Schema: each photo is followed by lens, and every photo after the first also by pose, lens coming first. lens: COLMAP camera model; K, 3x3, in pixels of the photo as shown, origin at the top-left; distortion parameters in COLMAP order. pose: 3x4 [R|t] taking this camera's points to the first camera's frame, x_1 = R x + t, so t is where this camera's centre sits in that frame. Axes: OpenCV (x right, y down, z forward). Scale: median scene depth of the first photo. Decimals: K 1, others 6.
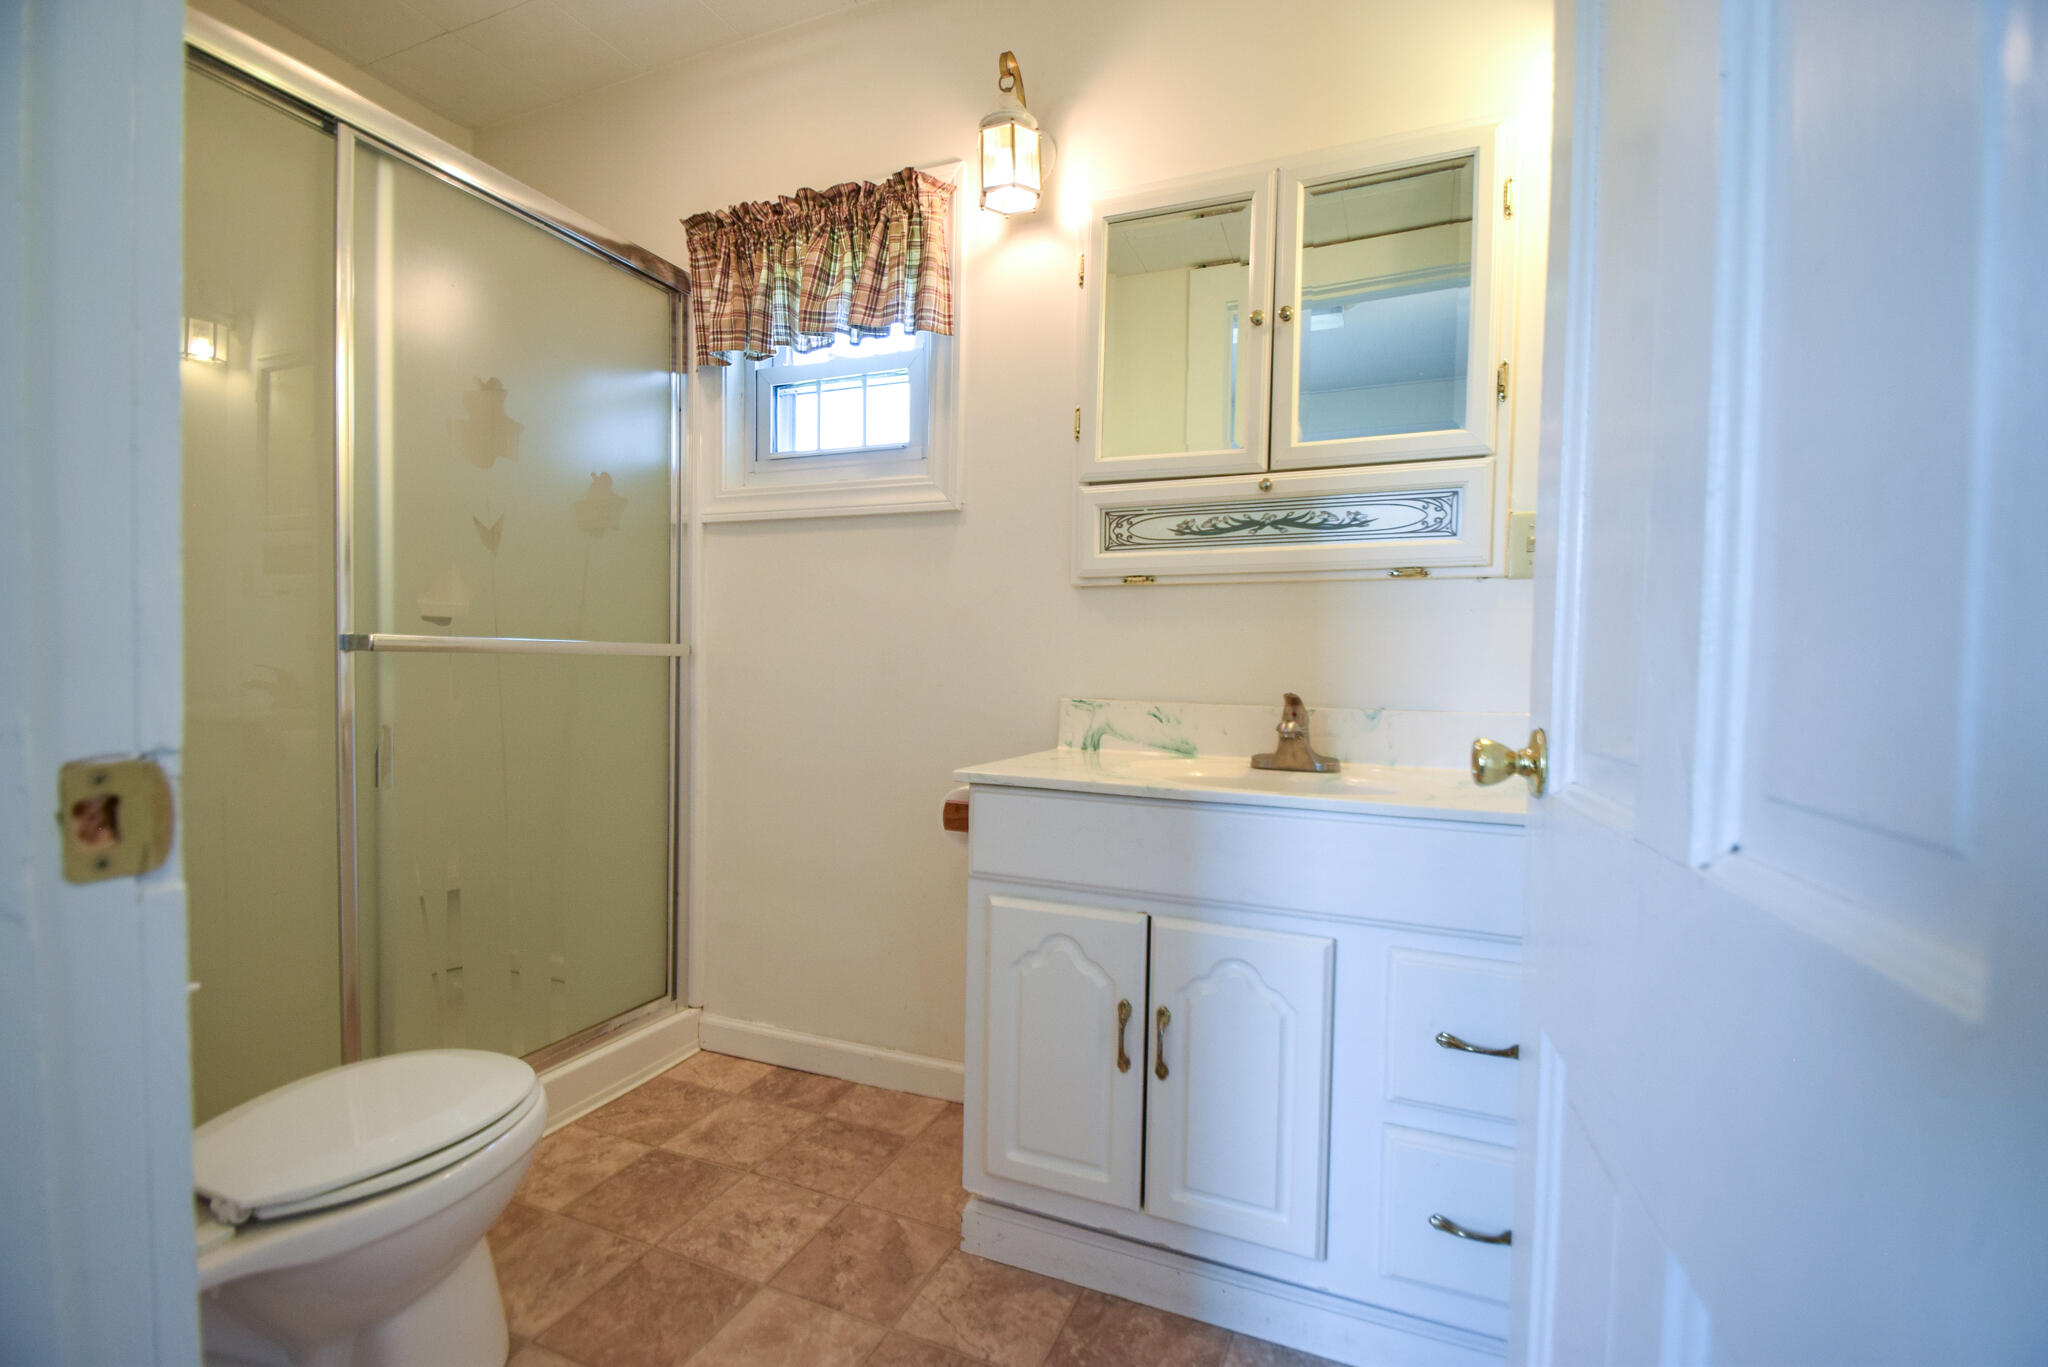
lens RADIAL K [[919.0, 0, 1027.8], [0, 919.0, 678.5], [0, 0, 1]] dist [-0.000325, -0.006803]
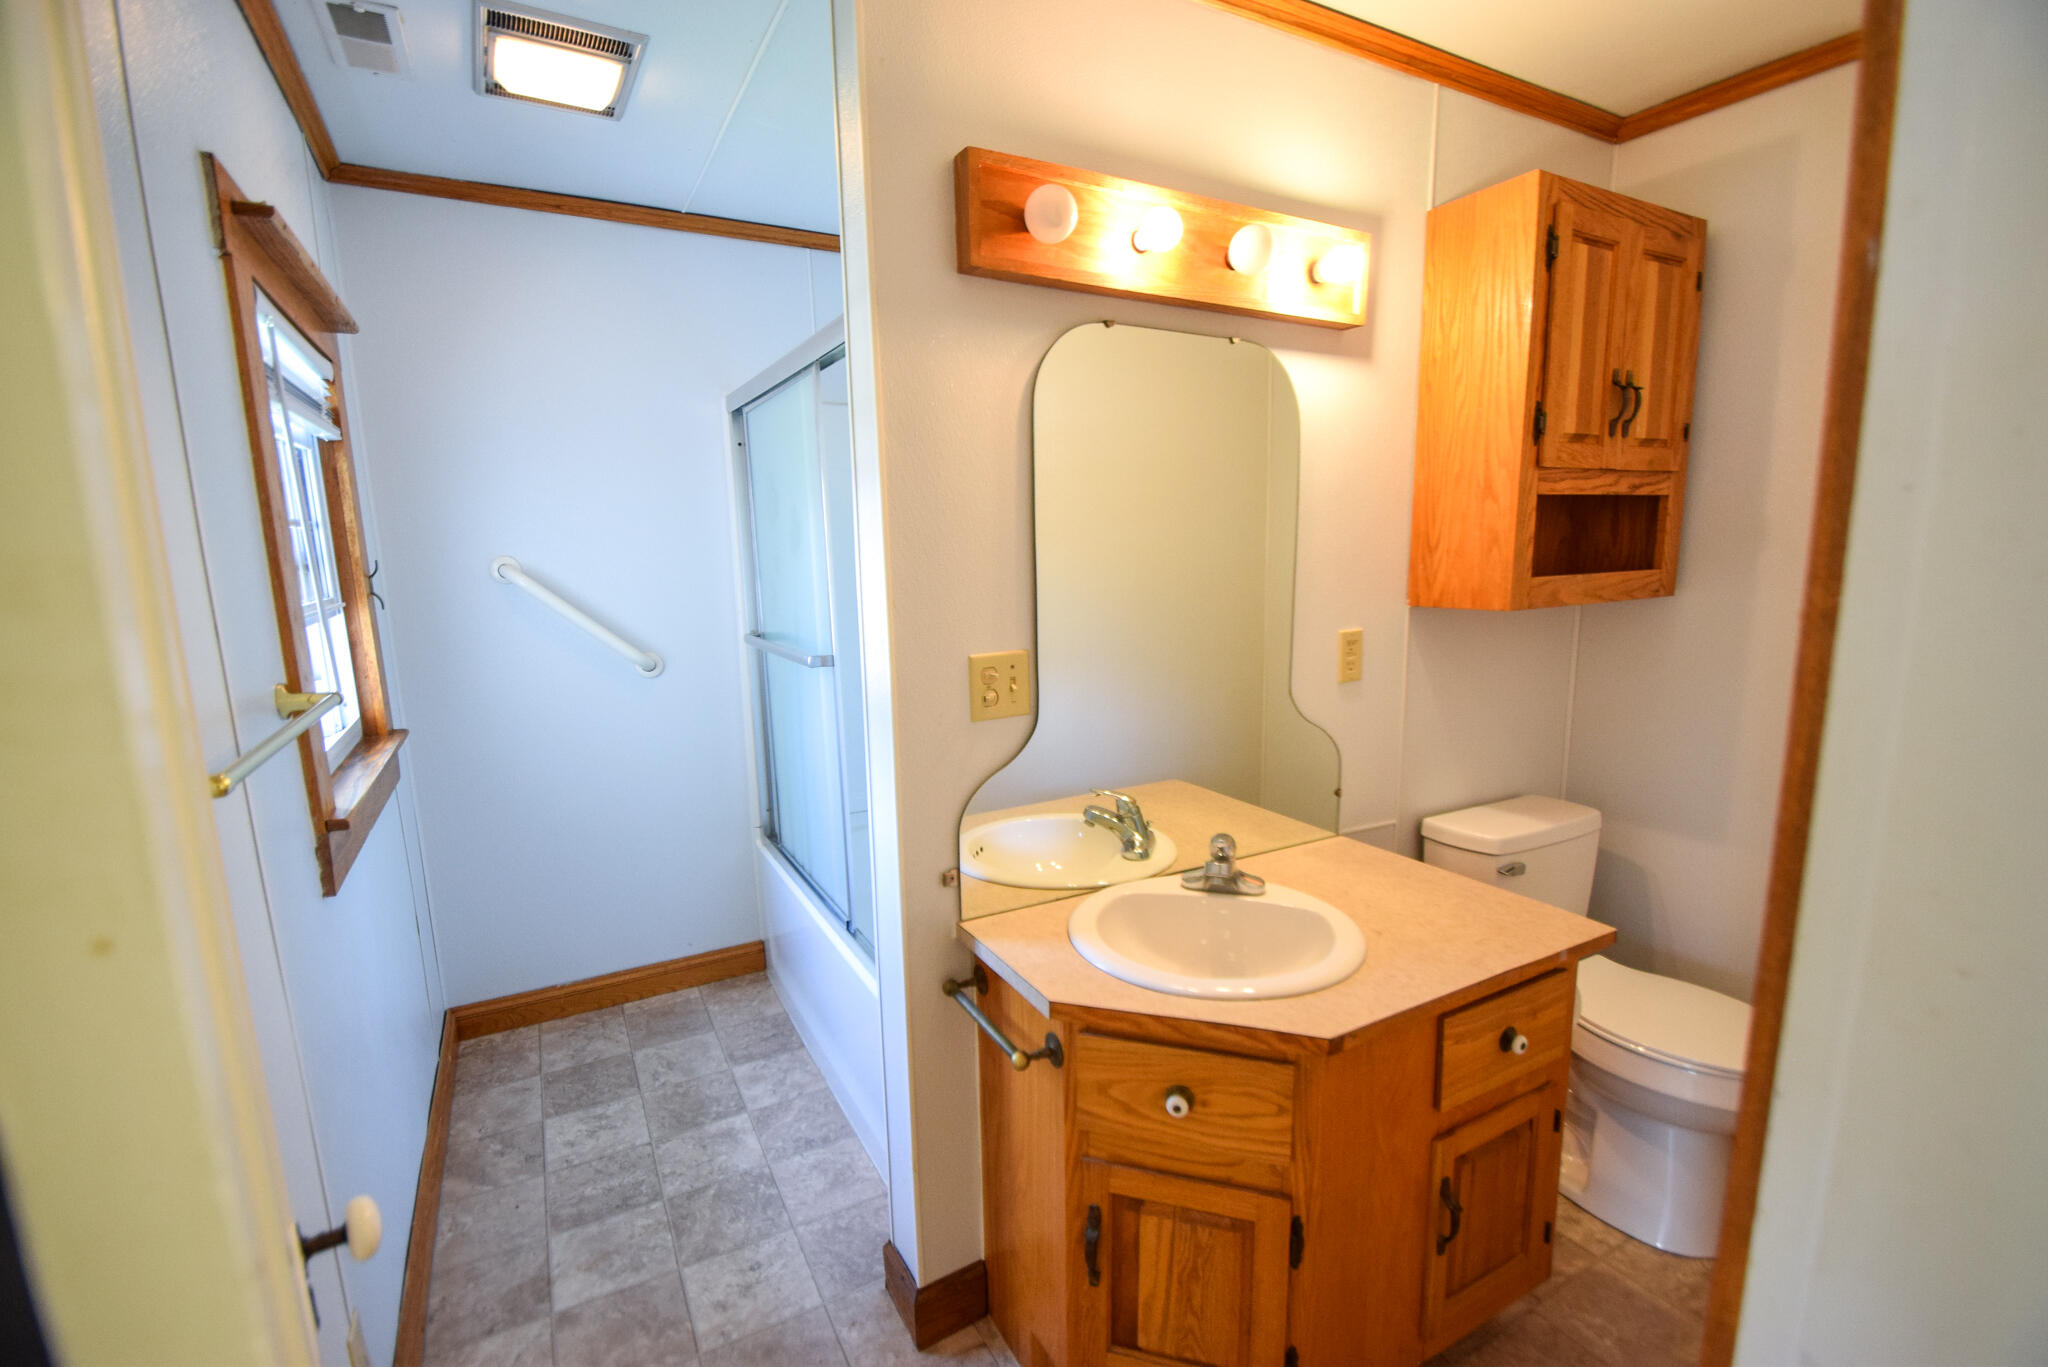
lens RADIAL K [[919.0, 0, 1017.1], [0, 919.0, 672.5], [0, 0, 1]] dist [-0.000325, -0.006803]
pose [[-0.621765, 0.108064, -0.775713, 0.274663], [-0.007473, 0.989572, 0.143847, -0.266077], [0.783168, 0.095236, -0.614474, 2.001568]]
